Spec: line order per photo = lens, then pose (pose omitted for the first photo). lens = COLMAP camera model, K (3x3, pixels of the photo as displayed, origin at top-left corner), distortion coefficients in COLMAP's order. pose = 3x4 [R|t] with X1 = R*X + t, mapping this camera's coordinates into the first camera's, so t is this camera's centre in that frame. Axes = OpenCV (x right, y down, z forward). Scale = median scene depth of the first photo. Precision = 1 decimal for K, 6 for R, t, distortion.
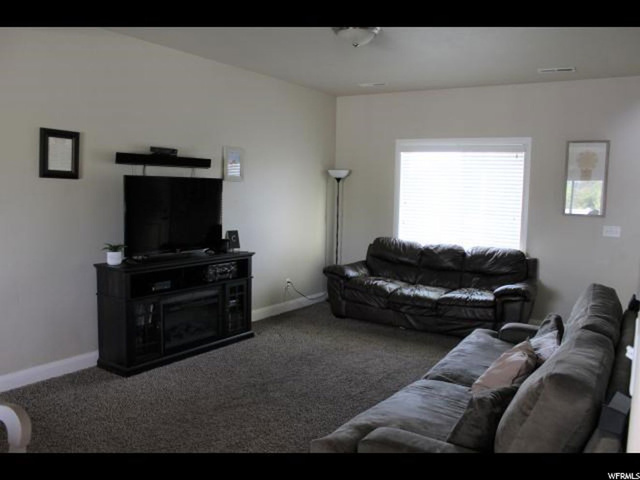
lens RADIAL K [[528.4, 0, 317.2], [0, 528.4, 236.9], [0, 0, 1]] dist [-0.096871, 0.013163]
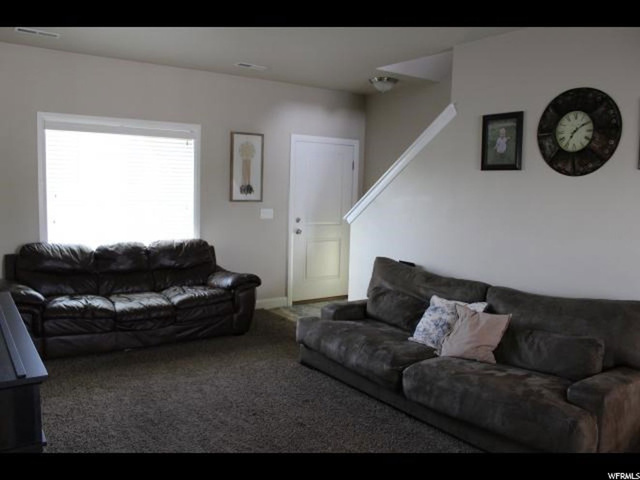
lens RADIAL K [[528.4, 0, 317.2], [0, 528.4, 236.9], [0, 0, 1]] dist [-0.096871, 0.013163]
pose [[0.377804, -0.102681, 0.920174, -0.446464], [0.070741, 0.994128, 0.081889, -0.045113], [-0.923179, 0.034156, 0.382850, 0.415146]]
